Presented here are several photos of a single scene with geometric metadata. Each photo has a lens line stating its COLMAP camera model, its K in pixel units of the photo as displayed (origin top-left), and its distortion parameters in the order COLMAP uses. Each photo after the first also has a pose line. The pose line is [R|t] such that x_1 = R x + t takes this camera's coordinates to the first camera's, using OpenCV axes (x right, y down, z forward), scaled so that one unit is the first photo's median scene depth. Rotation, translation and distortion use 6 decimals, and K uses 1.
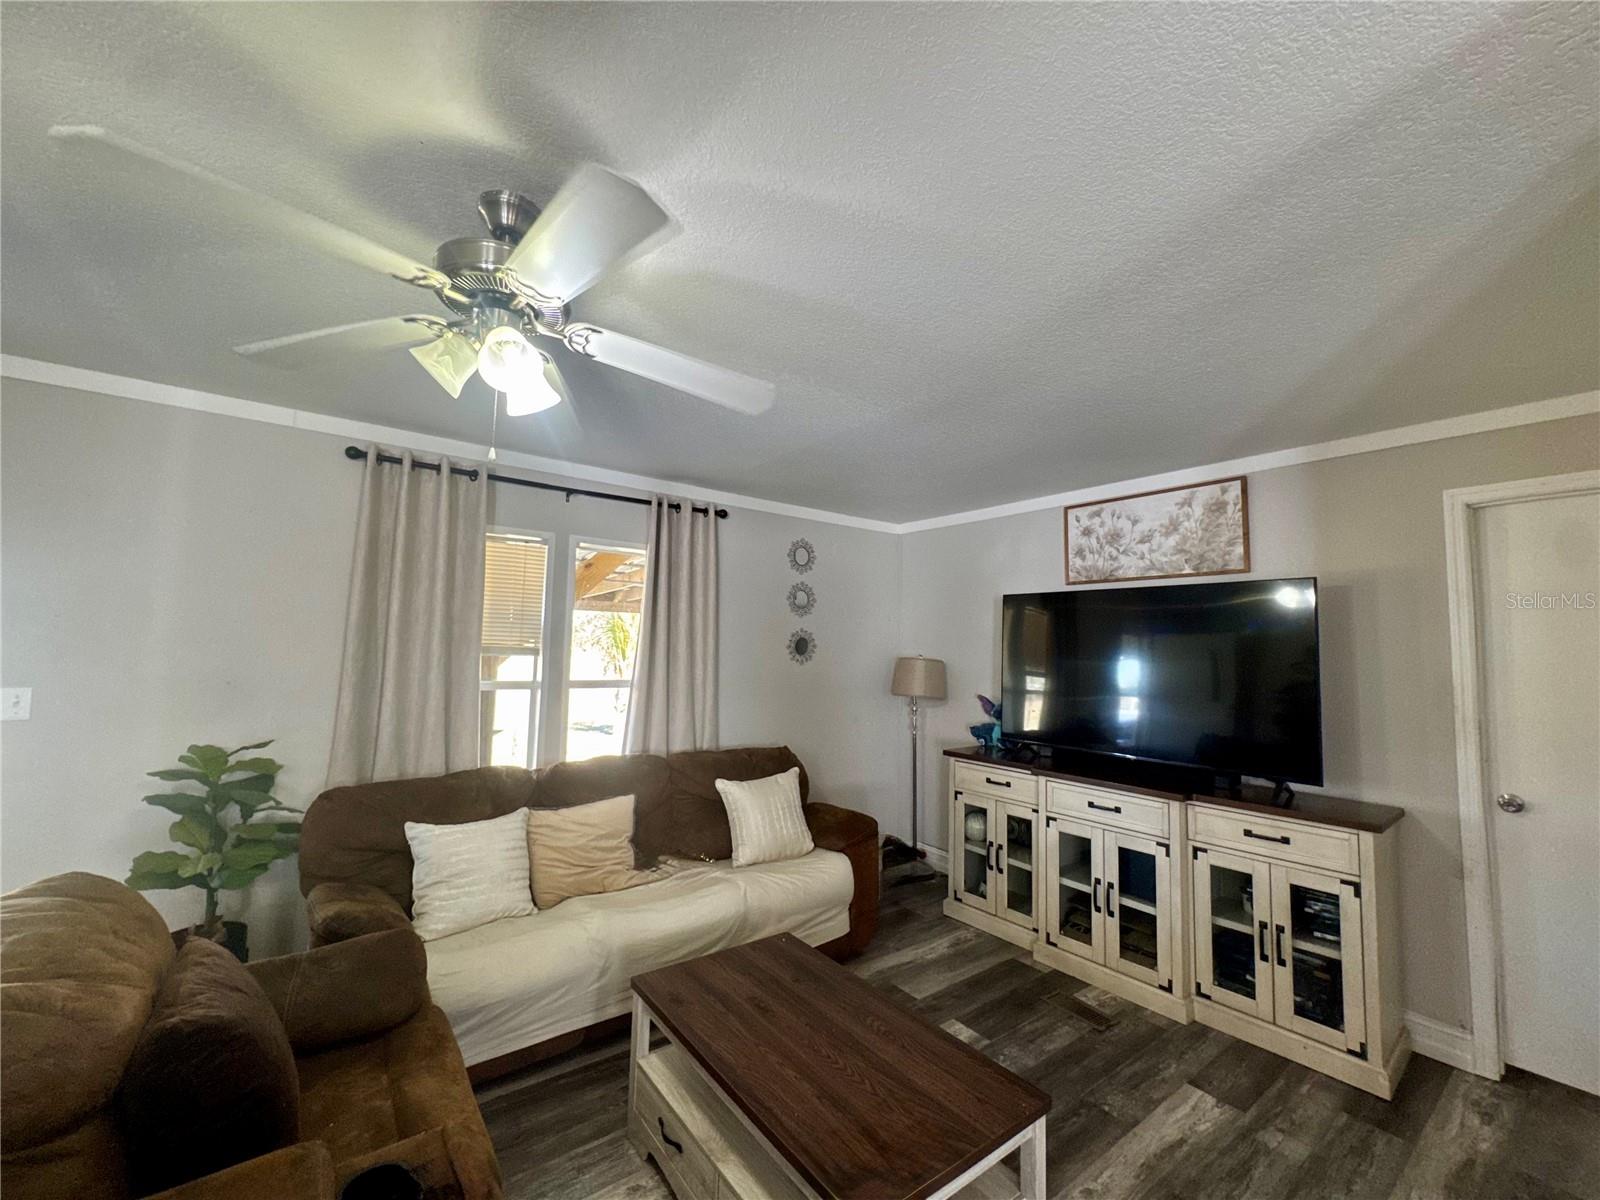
lens RADIAL K [[645.8, 0, 802.3], [0, 645.8, 599.2], [0, 0, 1]] dist [-0.001529, -0.000162]
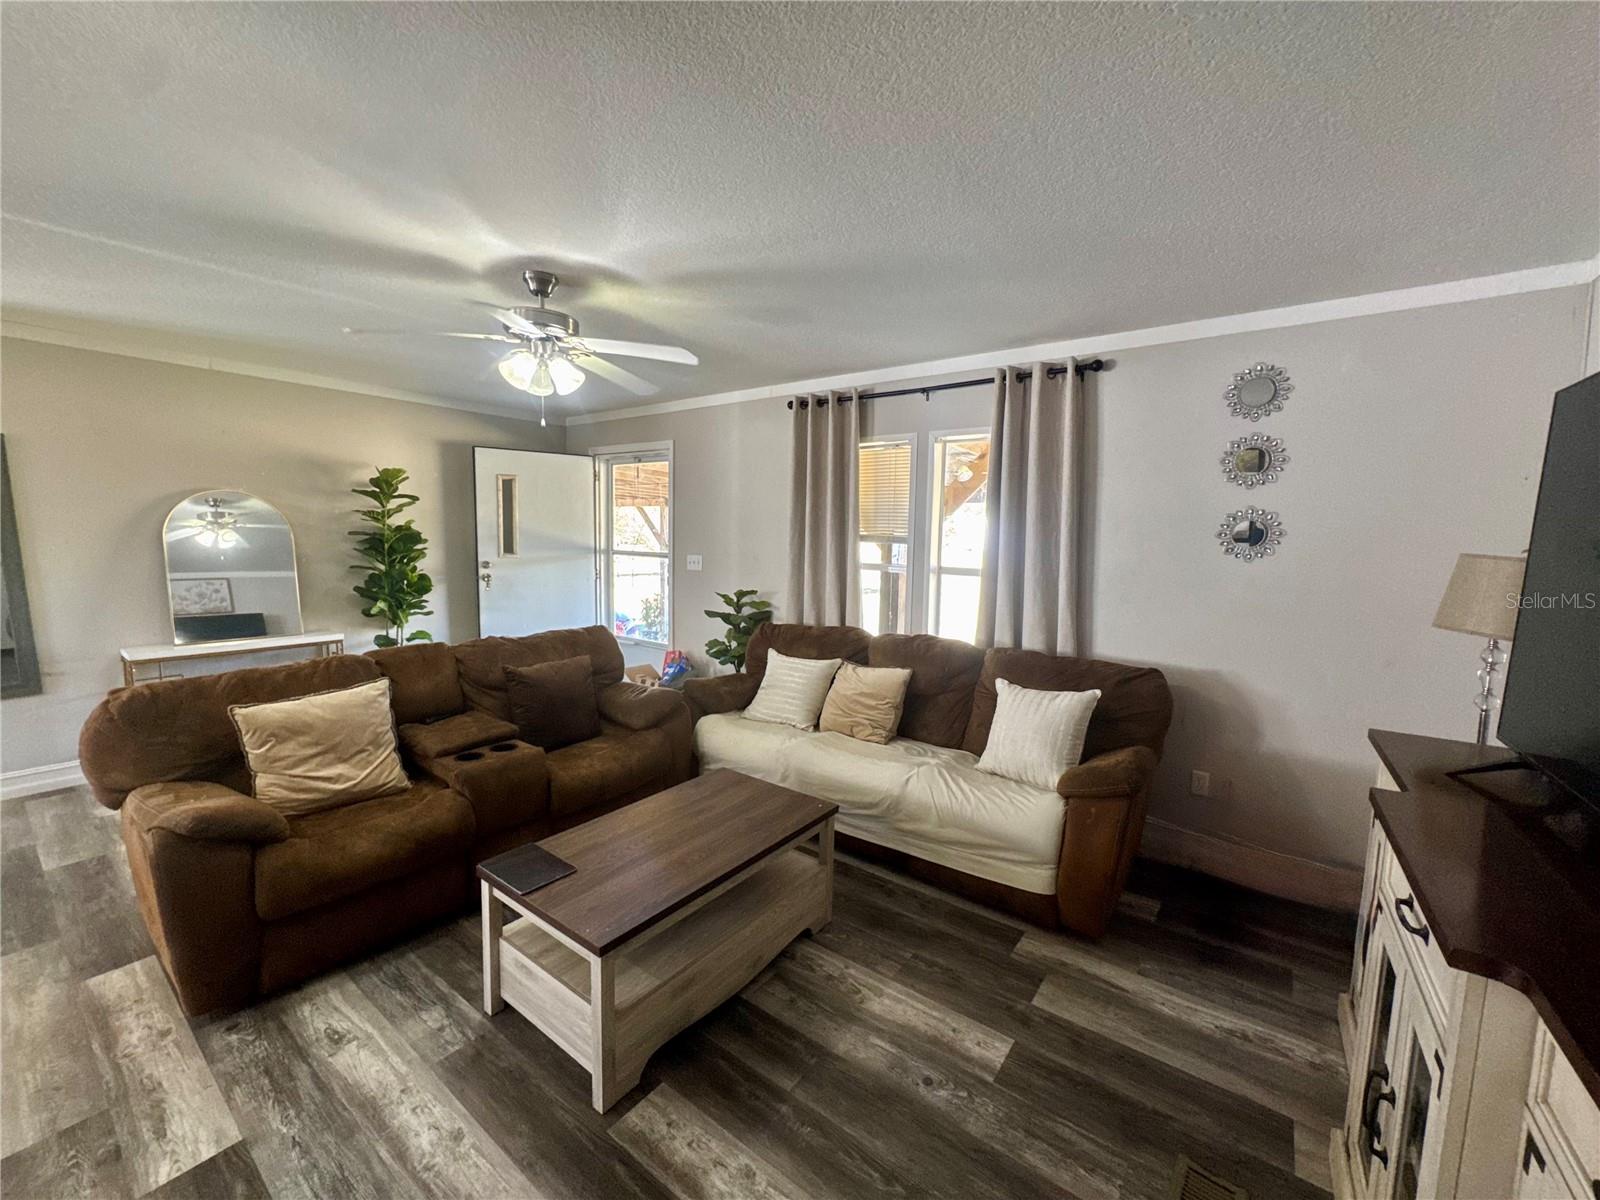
lens RADIAL K [[645.8, 0, 804.0], [0, 645.8, 599.0], [0, 0, 1]] dist [-0.001529, -0.000162]
pose [[0.278332, 0.082012, -0.956977, 0.695789], [0.063587, 0.992589, 0.103558, 0.057970], [0.958378, -0.089675, 0.271055, 0.526571]]
